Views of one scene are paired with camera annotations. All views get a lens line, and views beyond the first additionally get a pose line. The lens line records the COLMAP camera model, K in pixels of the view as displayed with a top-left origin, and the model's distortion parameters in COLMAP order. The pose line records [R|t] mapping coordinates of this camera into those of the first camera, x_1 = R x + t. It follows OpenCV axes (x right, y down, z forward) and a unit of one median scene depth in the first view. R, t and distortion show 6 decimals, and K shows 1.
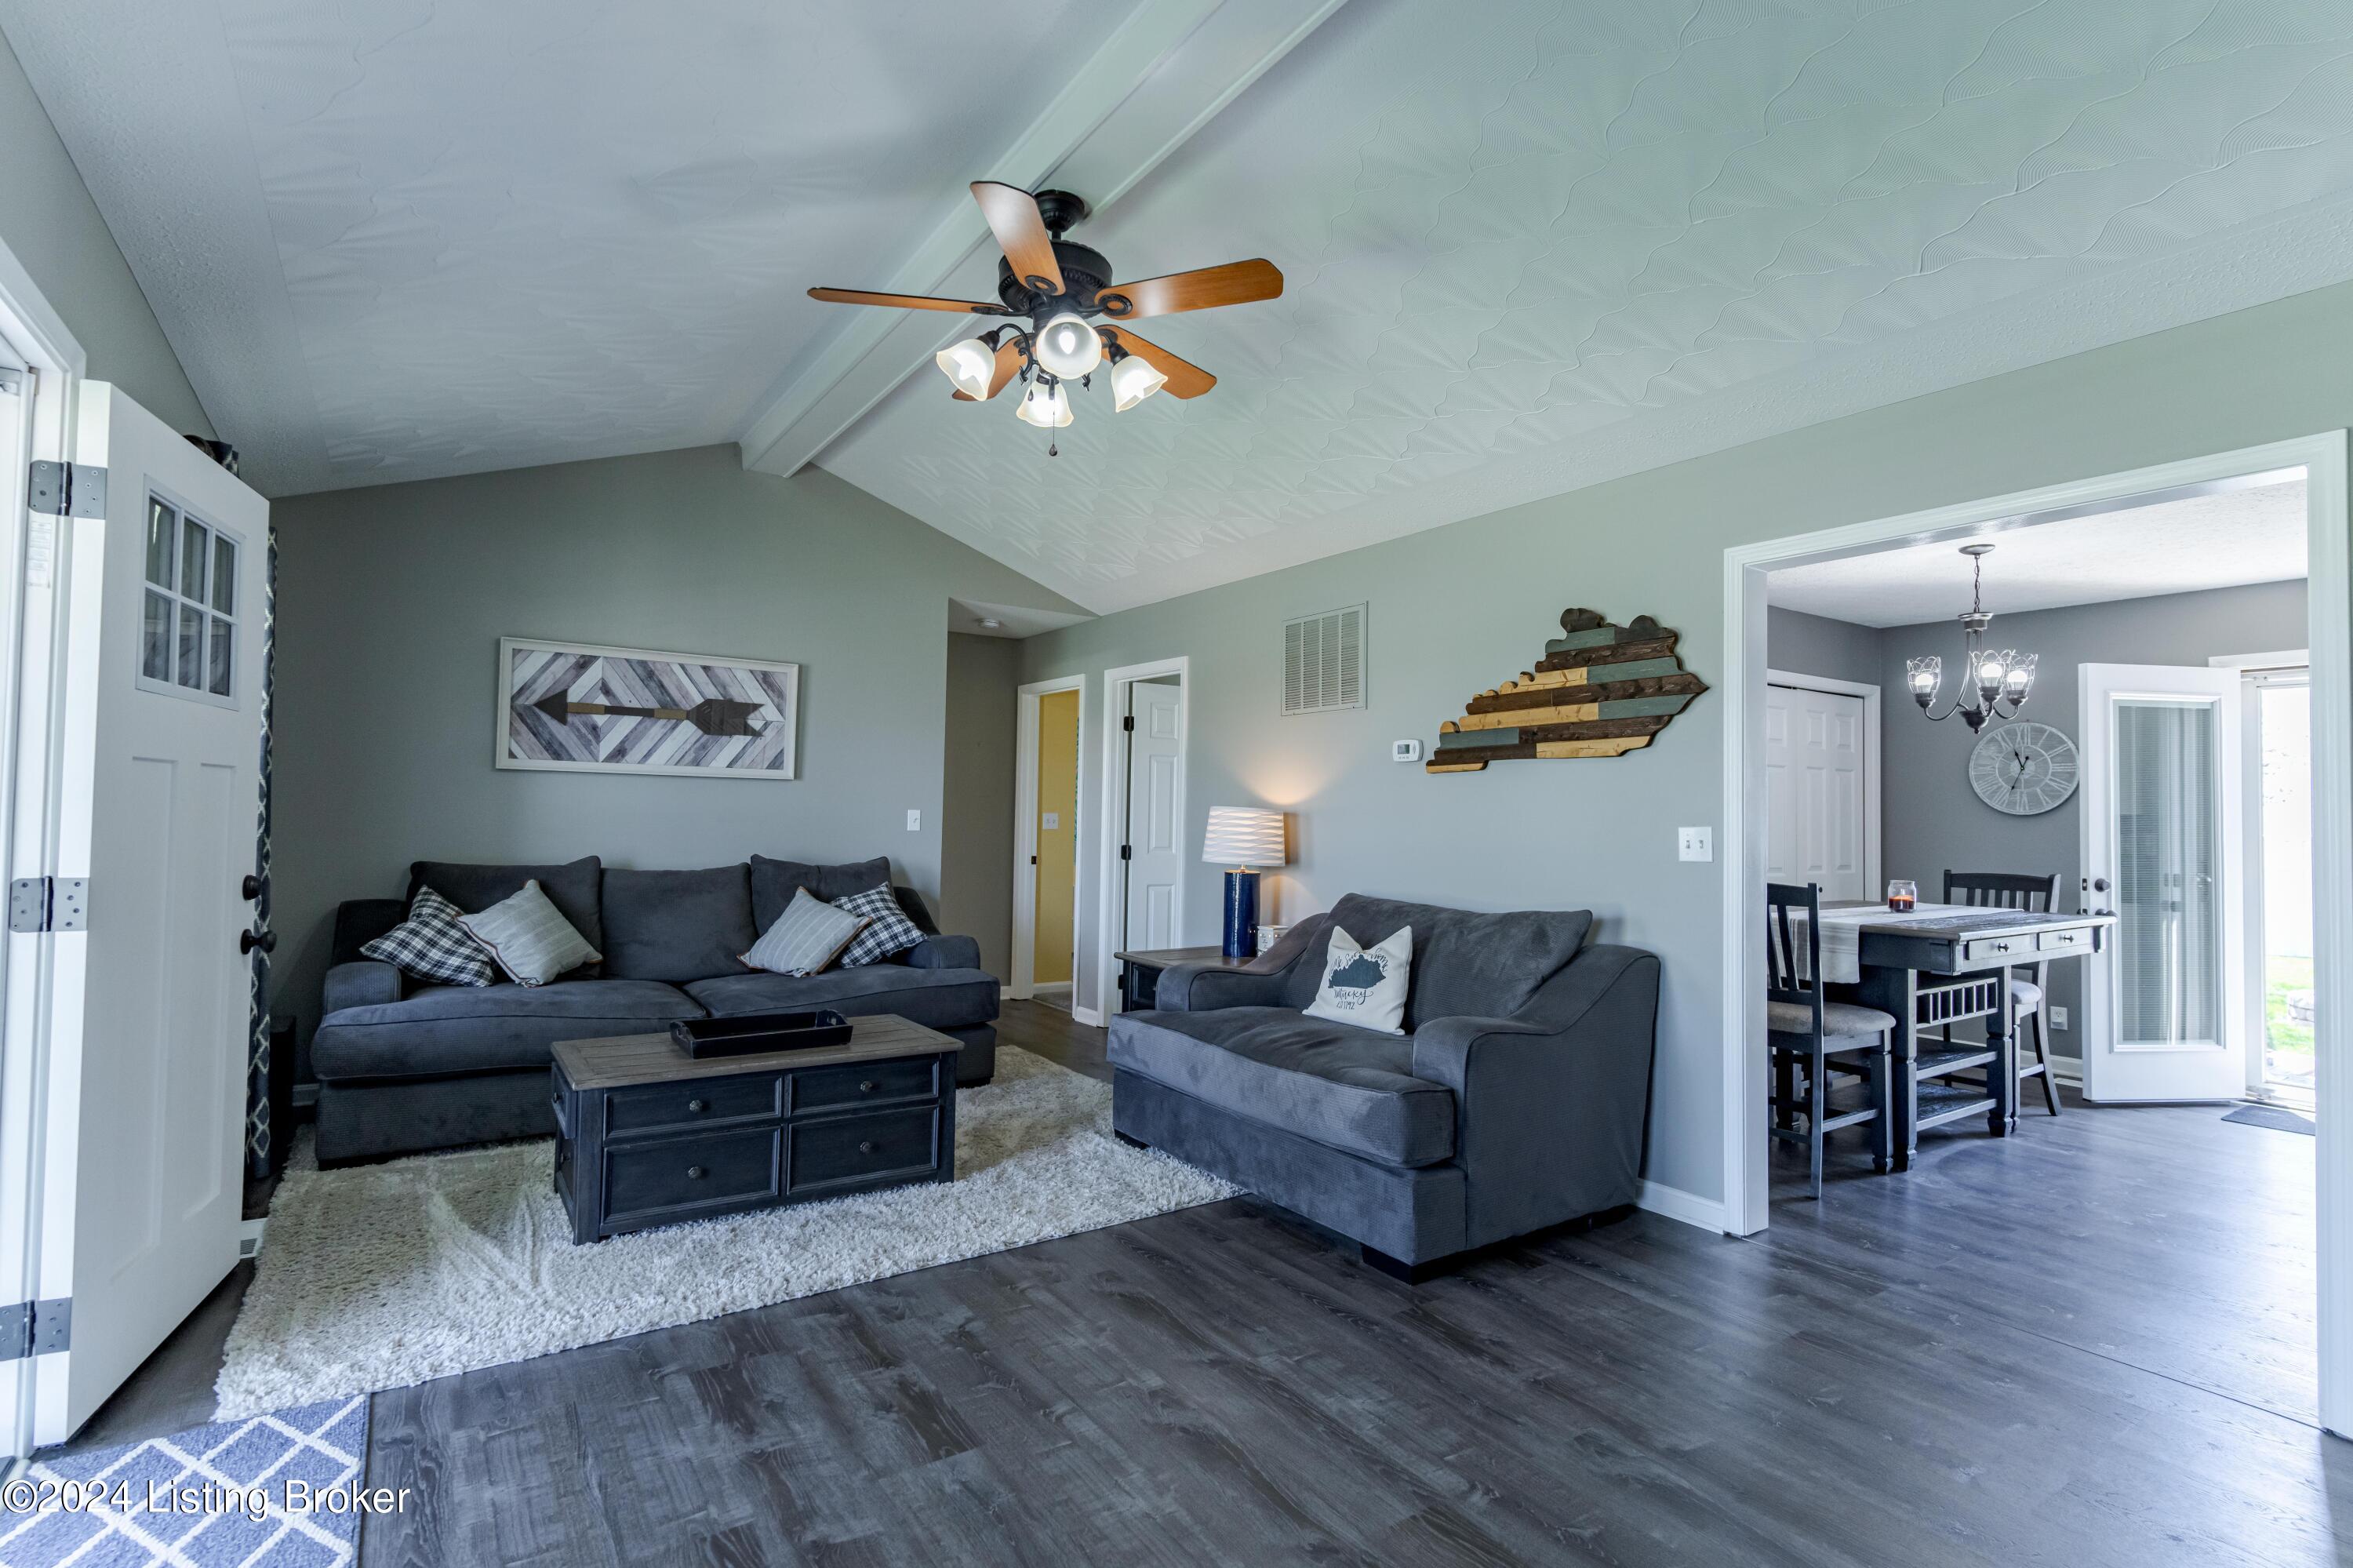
lens RADIAL K [[1117.5, 0, 1157.5], [0, 1117.5, 781.0], [0, 0, 1]] dist [0.001801, -0.000529]
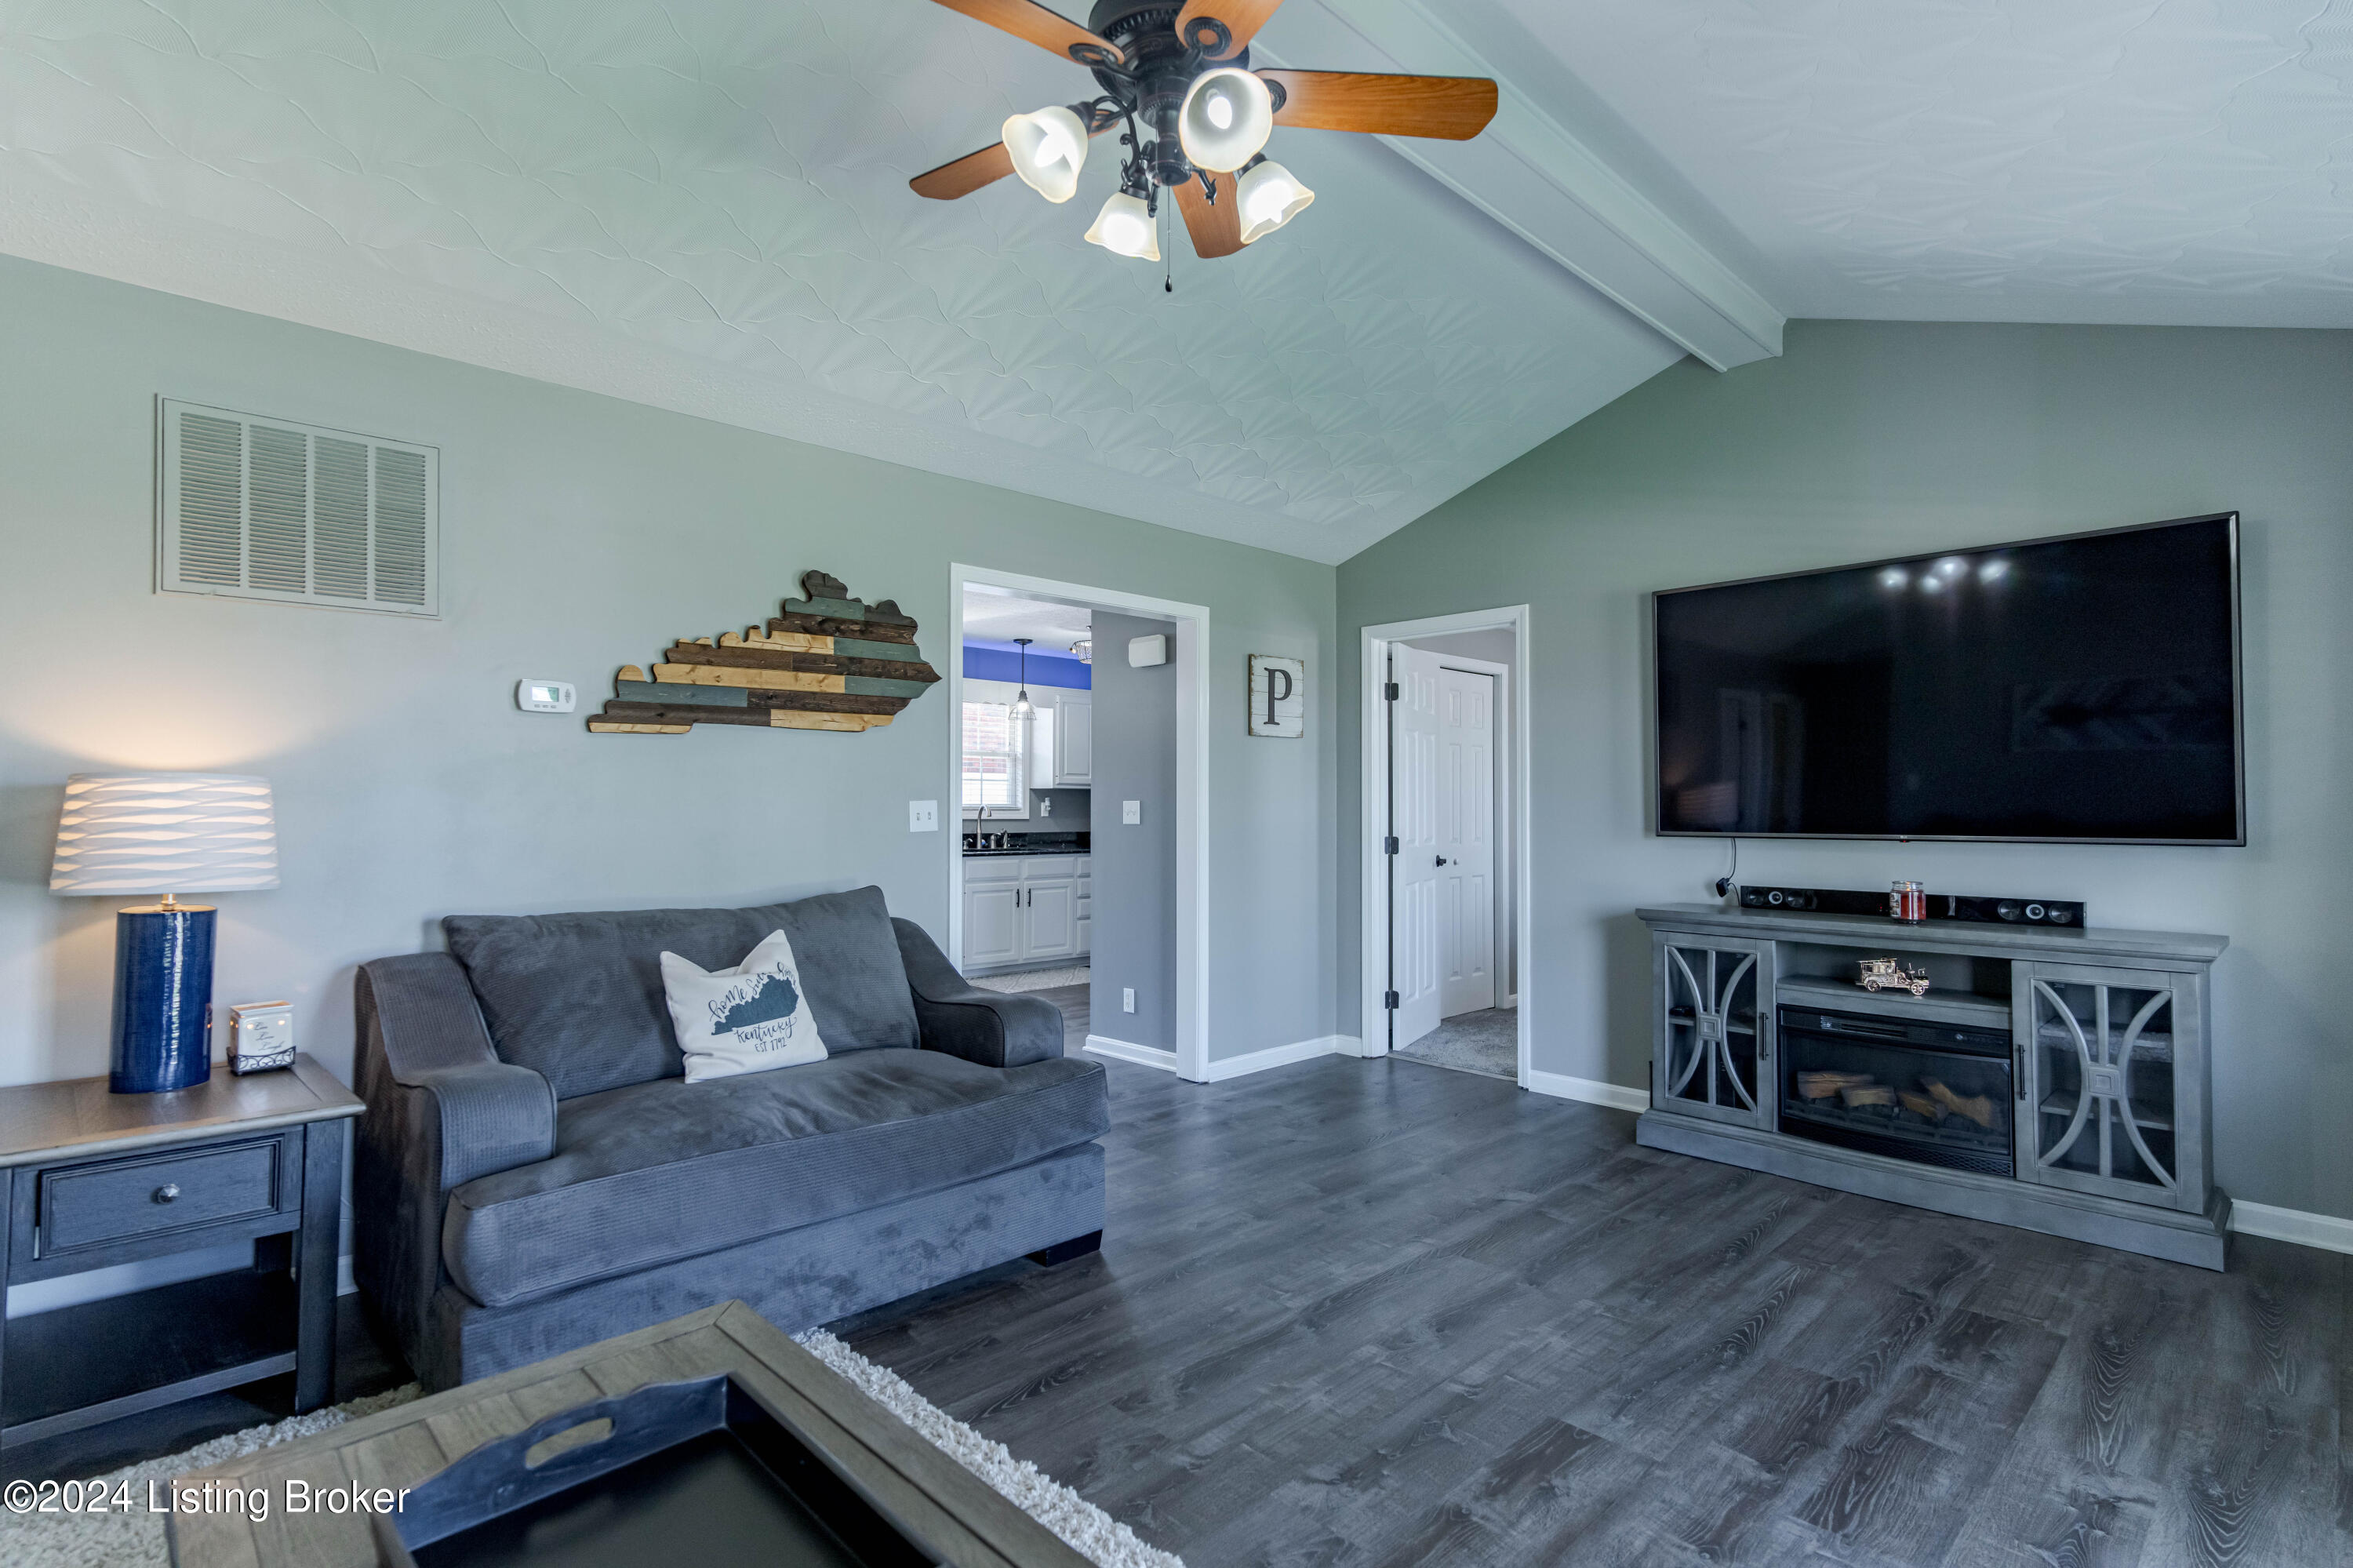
lens RADIAL K [[1117.5, 0, 1193.4], [0, 1117.5, 787.7], [0, 0, 1]] dist [0.001801, -0.000529]
pose [[-0.174796, -0.007052, 0.984579, -0.605542], [-0.035544, 0.999368, 0.000847, 0.015897], [-0.983963, -0.034848, -0.174936, 0.837044]]
